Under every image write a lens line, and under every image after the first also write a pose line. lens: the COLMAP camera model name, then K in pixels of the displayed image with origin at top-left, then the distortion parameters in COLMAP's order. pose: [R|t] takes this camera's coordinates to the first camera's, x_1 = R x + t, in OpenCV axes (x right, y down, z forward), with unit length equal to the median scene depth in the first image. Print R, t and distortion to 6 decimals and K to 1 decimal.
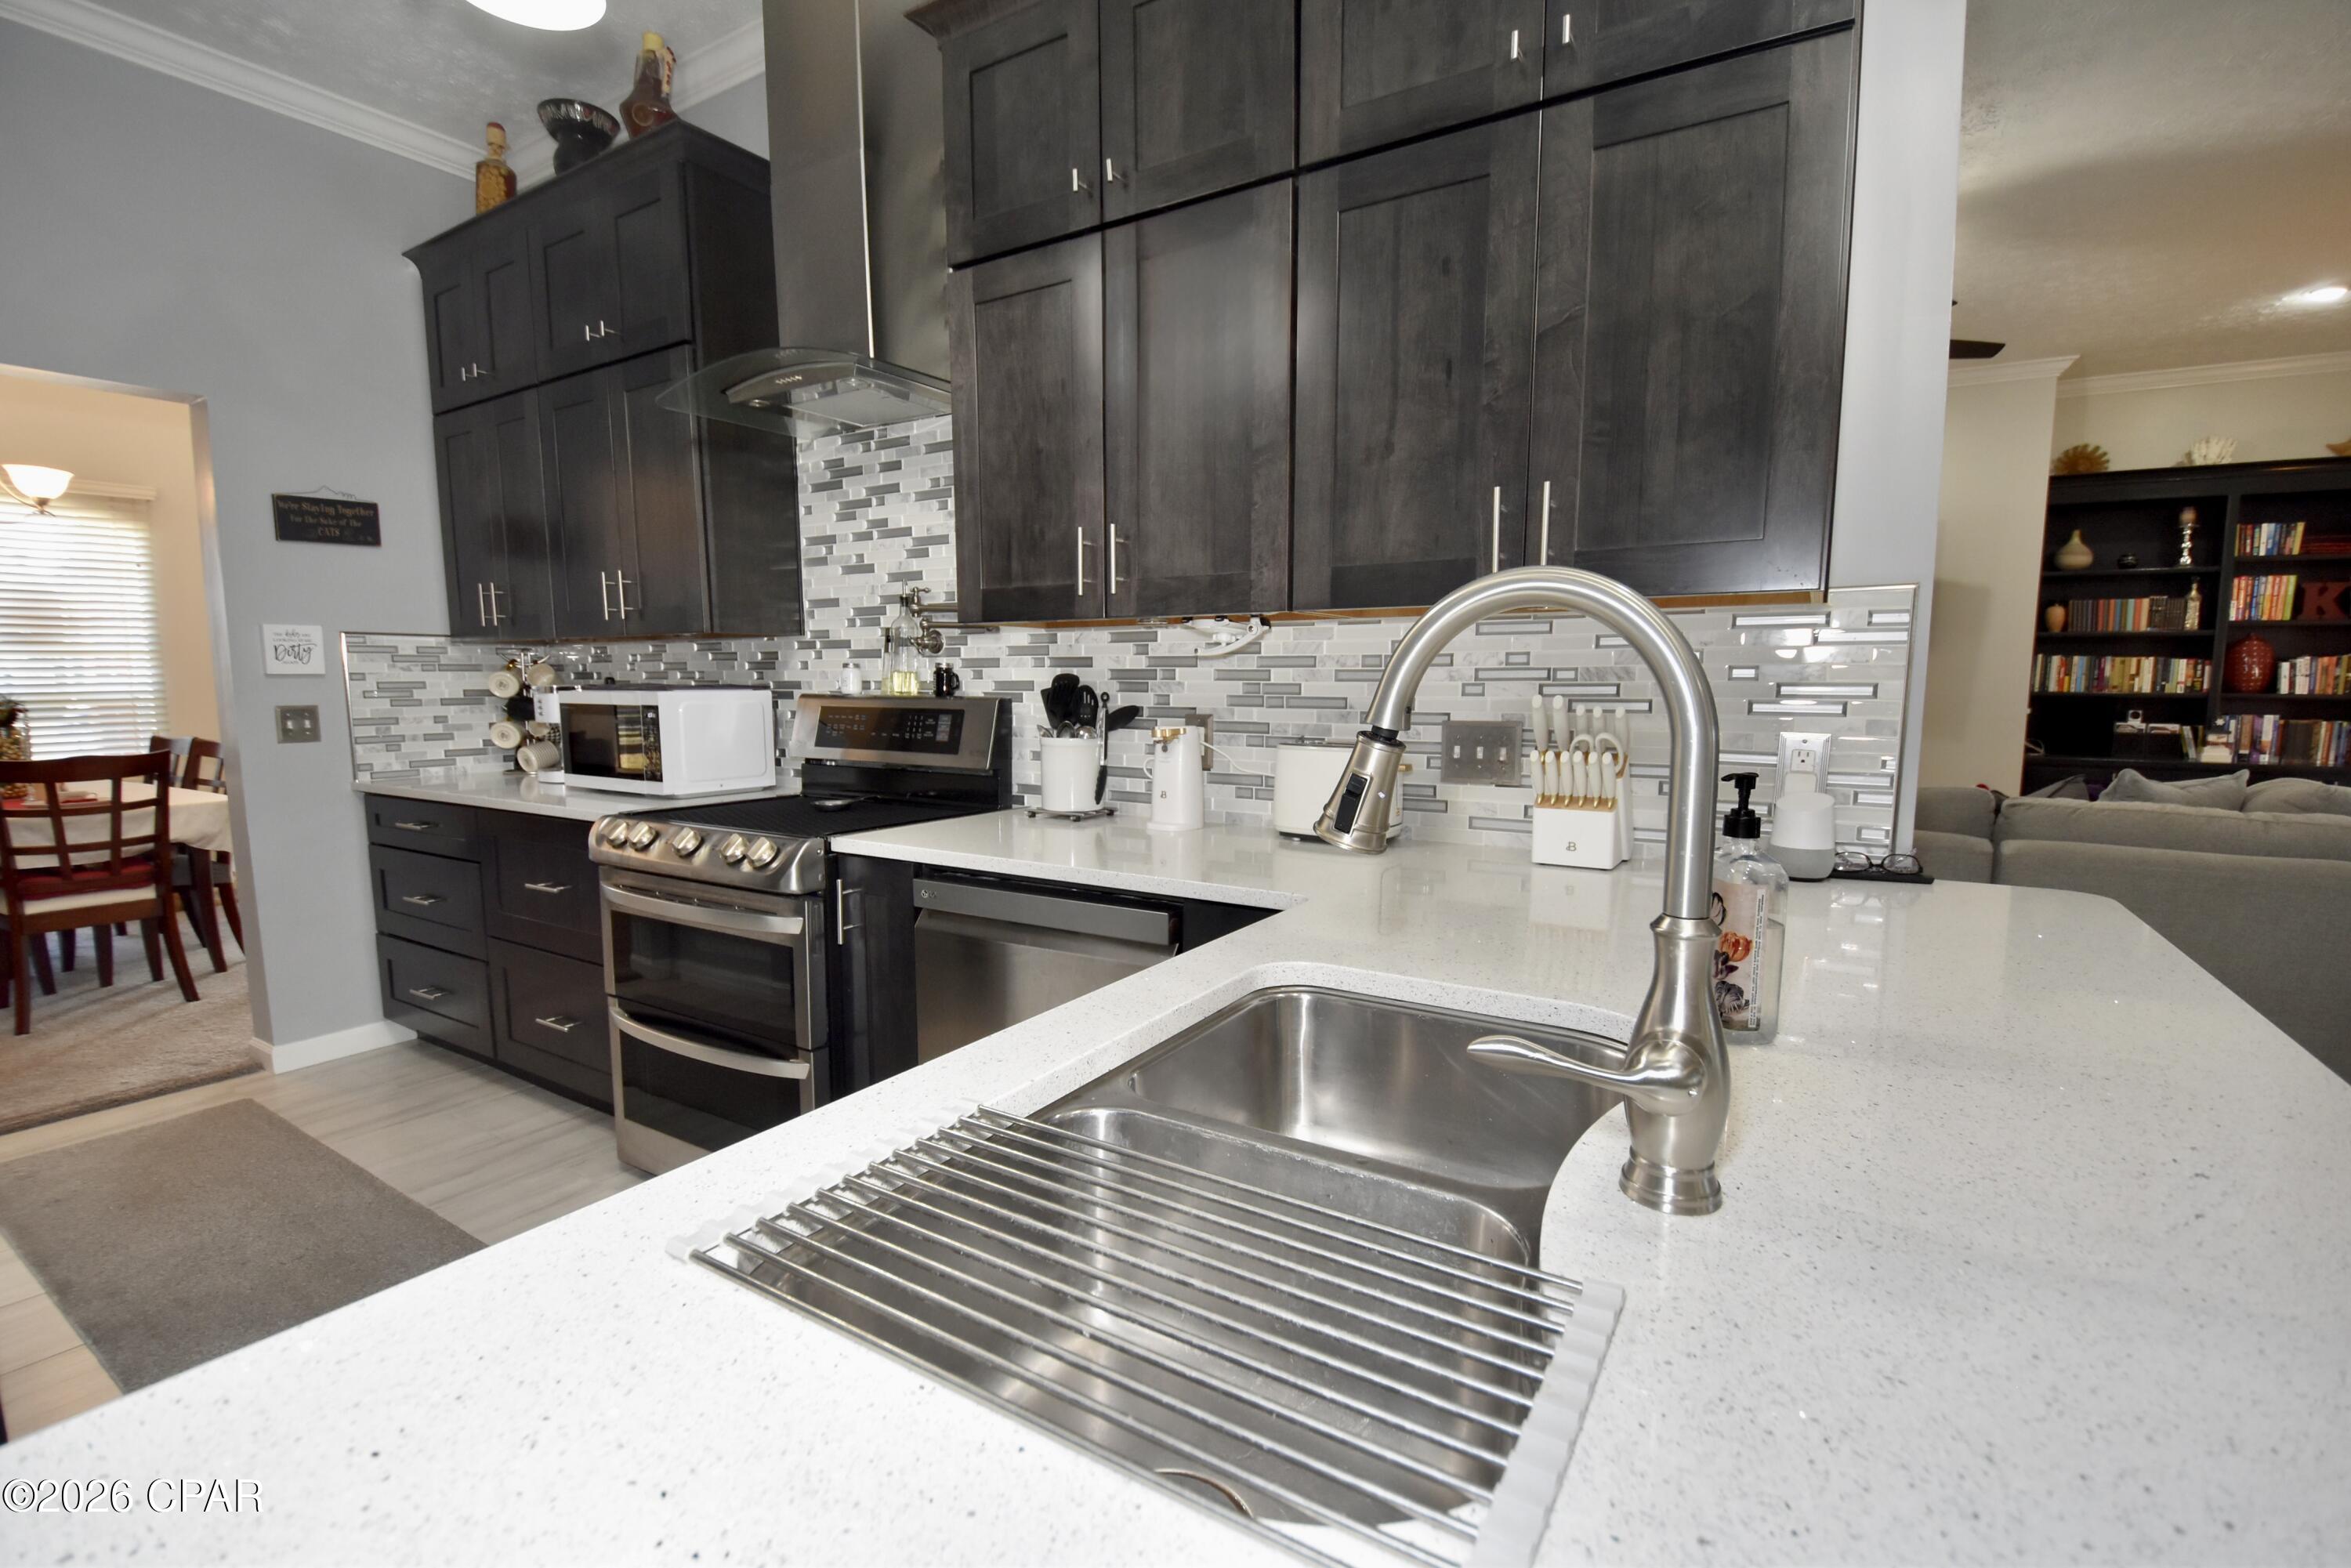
lens RADIAL K [[1027.7, 0, 1181.1], [0, 1027.7, 802.5], [0, 0, 1]] dist [0.010122, -0.017381]
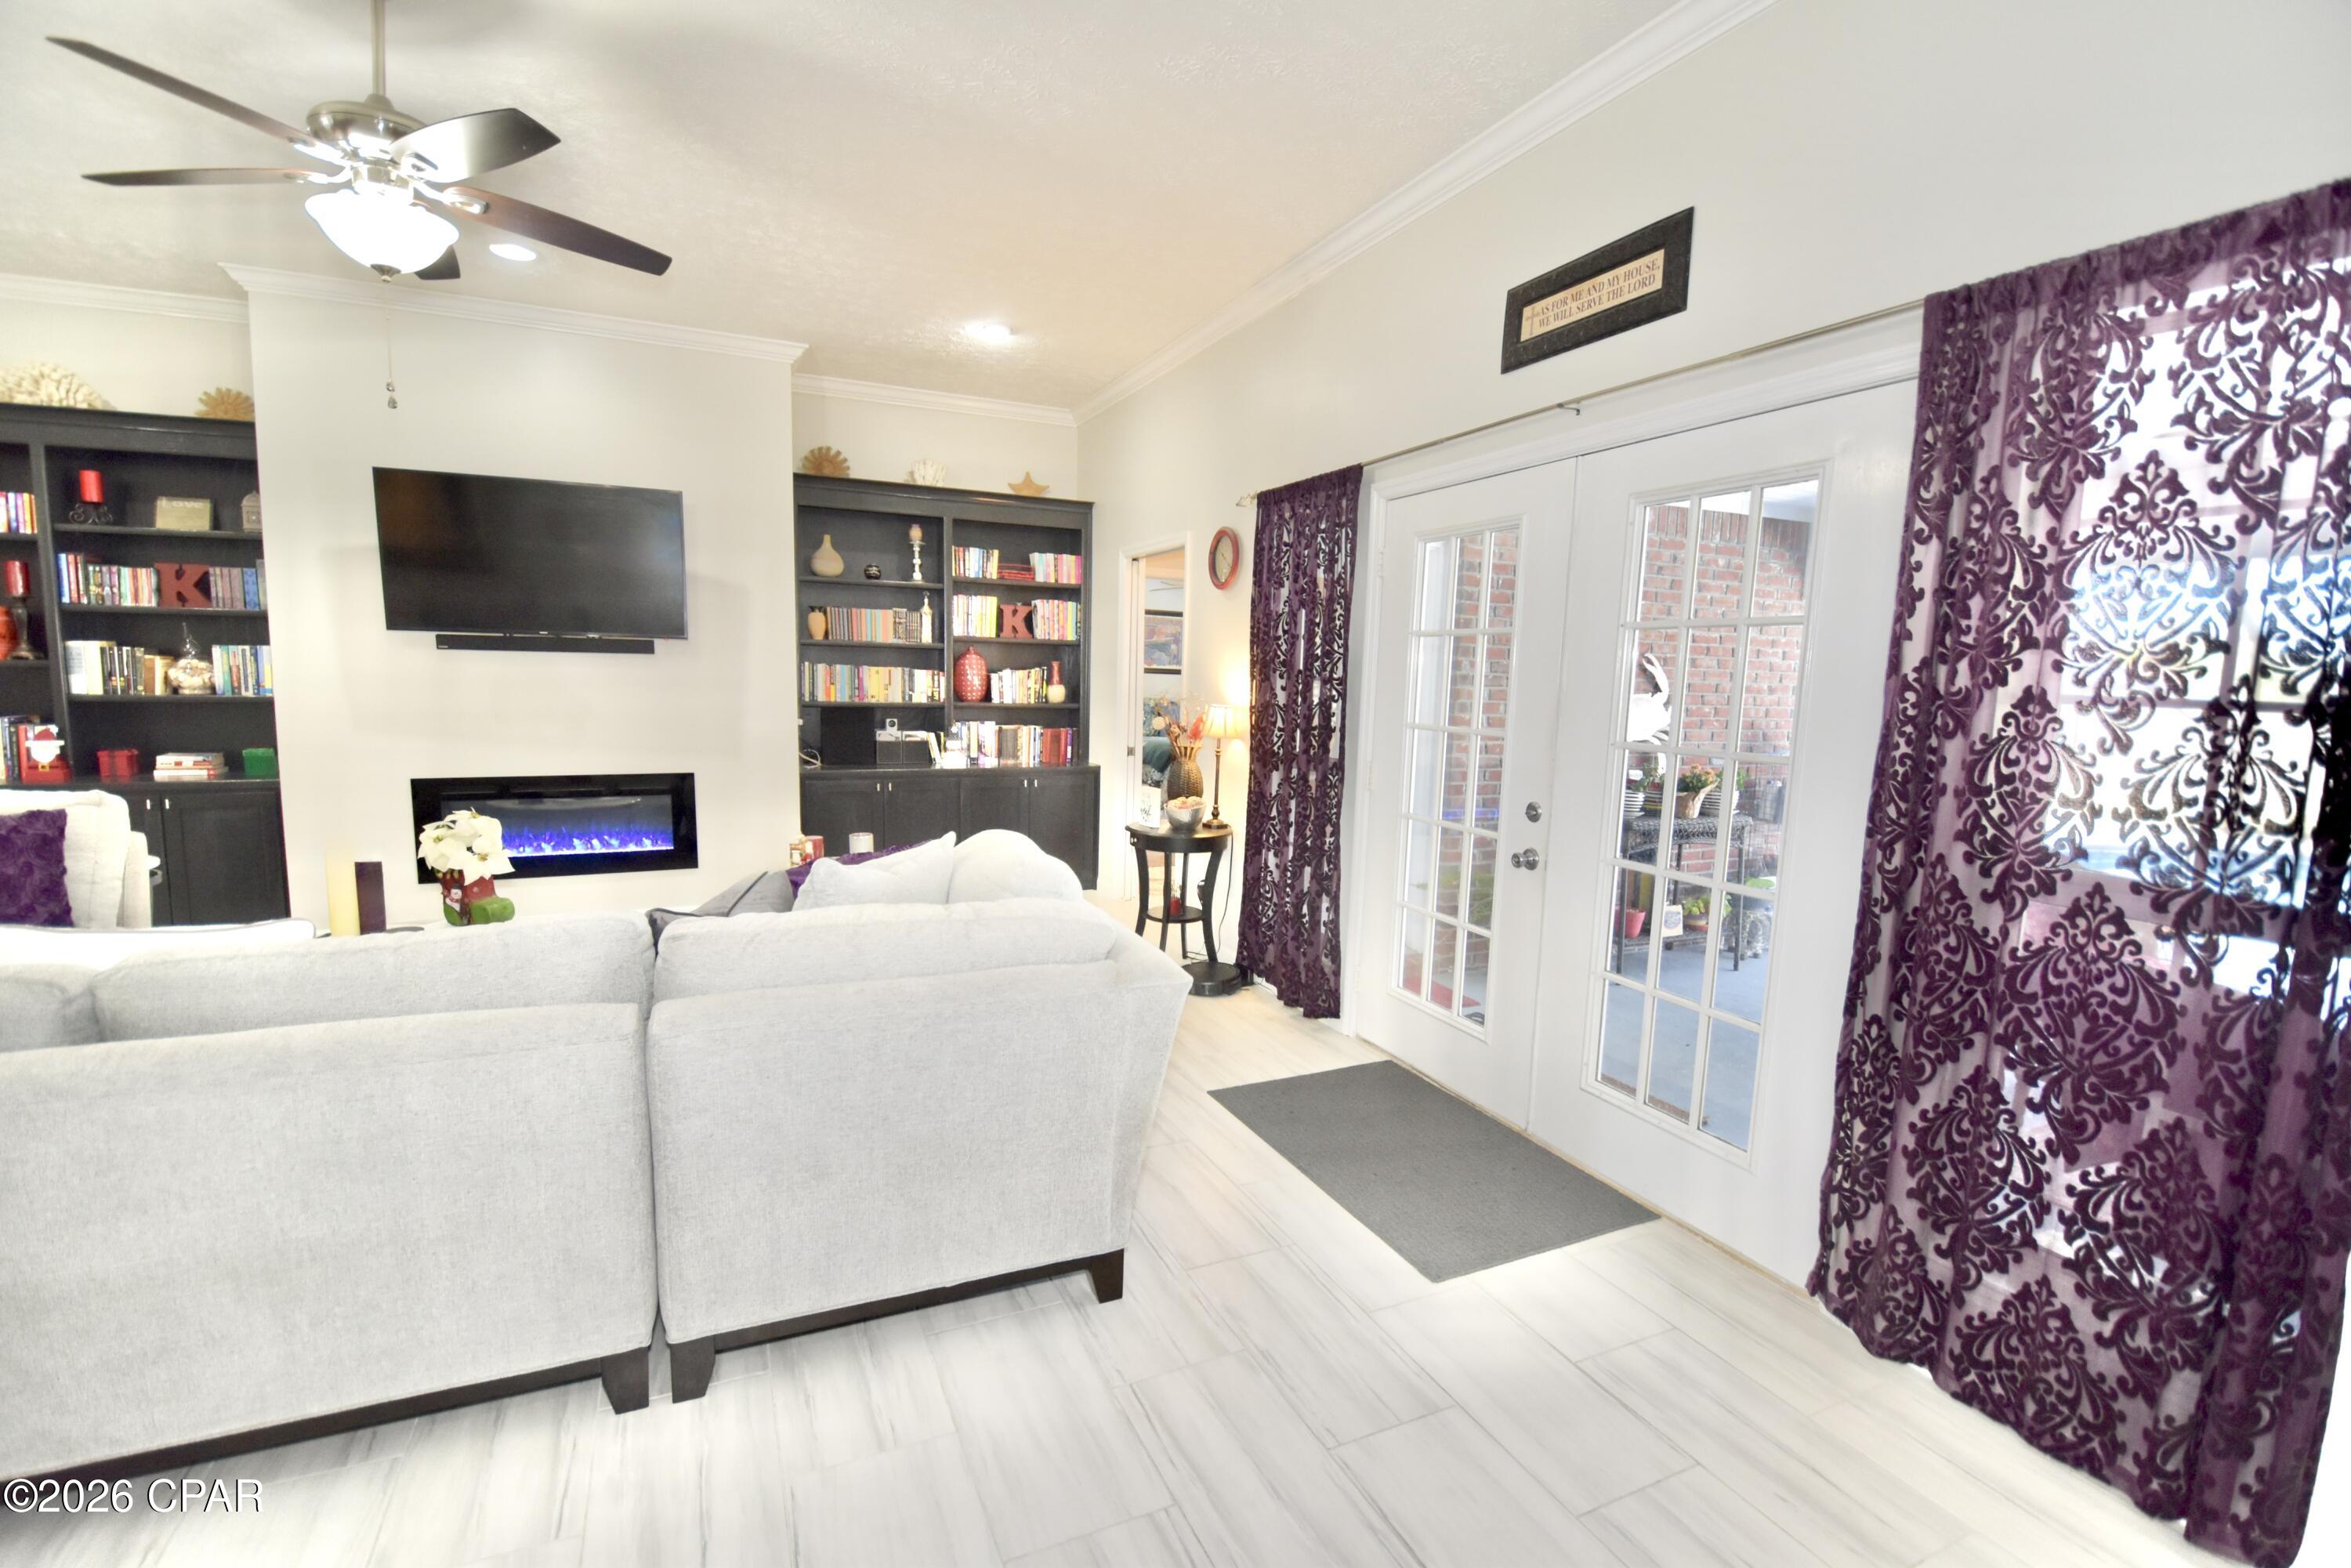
lens RADIAL K [[1027.7, 0, 1174.0], [0, 1027.7, 805.4], [0, 0, 1]] dist [0.010122, -0.017381]
pose [[0.554943, -0.092504, 0.826729, 0.460307], [0.072752, 0.995387, 0.062540, -0.096639], [-0.828701, 0.025440, 0.559113, 0.381649]]
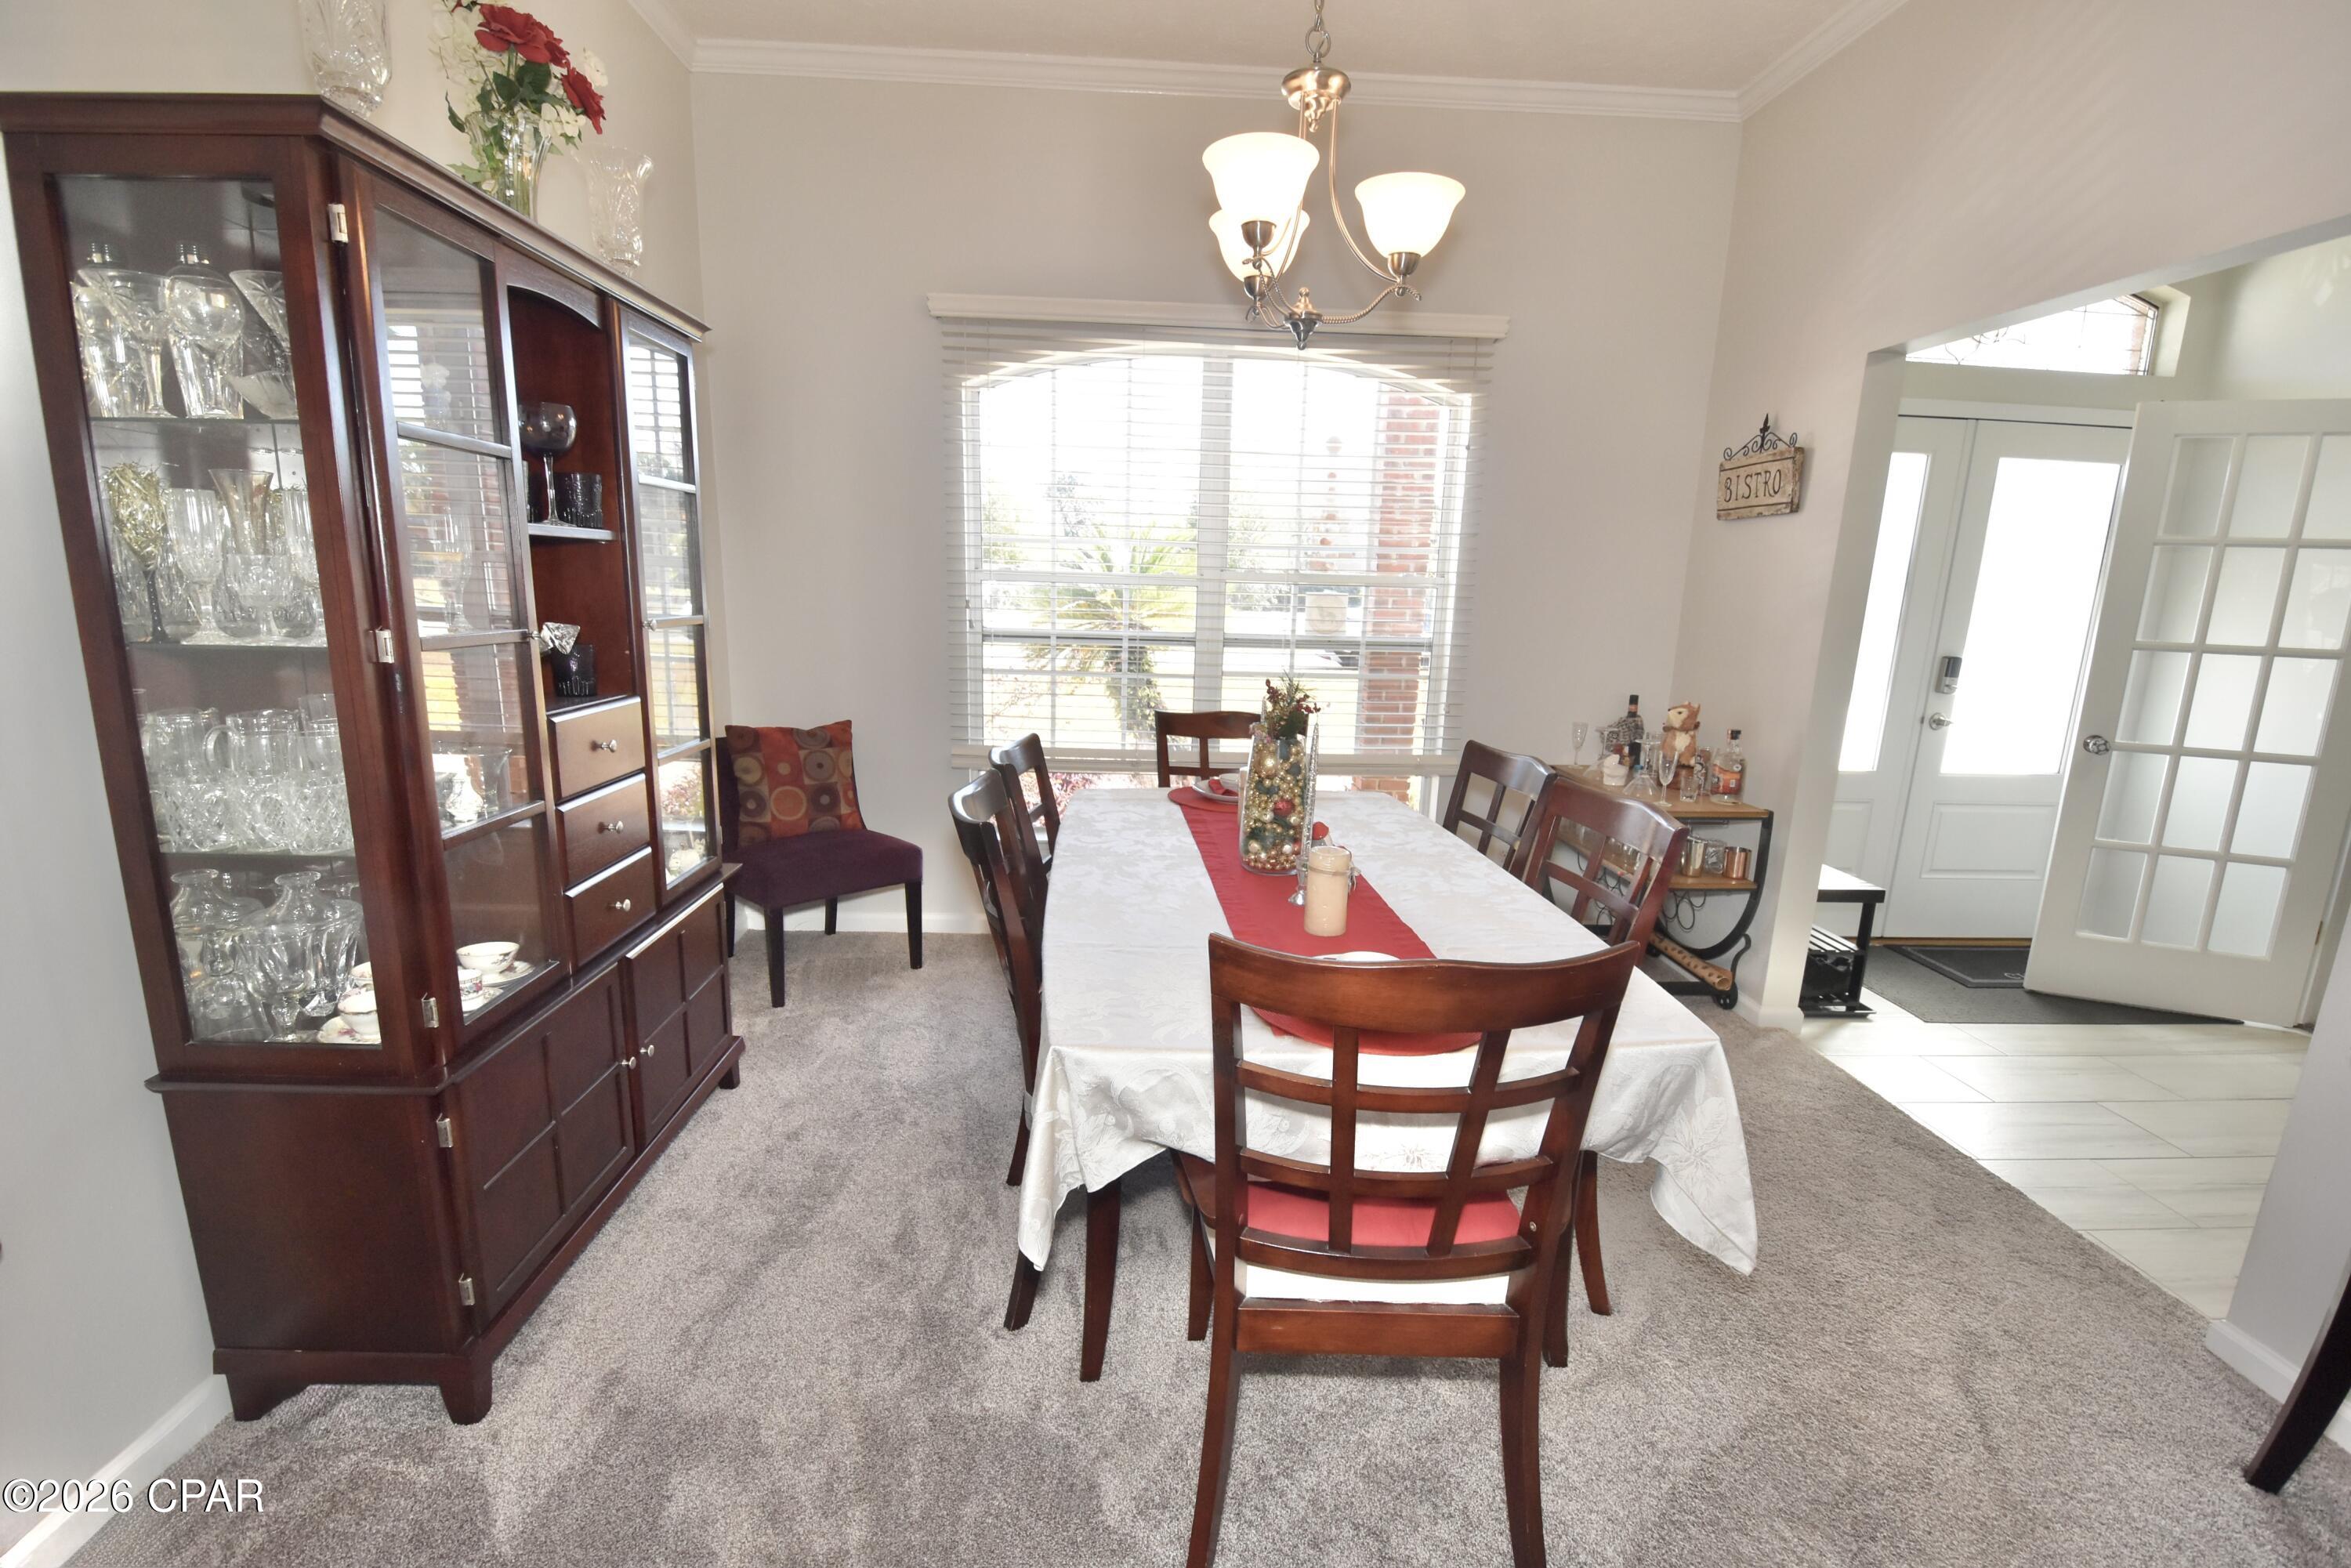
lens RADIAL K [[1027.7, 0, 1162.9], [0, 1027.7, 790.9], [0, 0, 1]] dist [0.010122, -0.017381]
pose [[0.553579, 0.185359, -0.811907, -1.026379], [-0.121547, 0.982459, 0.141422, -0.157450], [0.823879, 0.020396, 0.566398, 0.873678]]
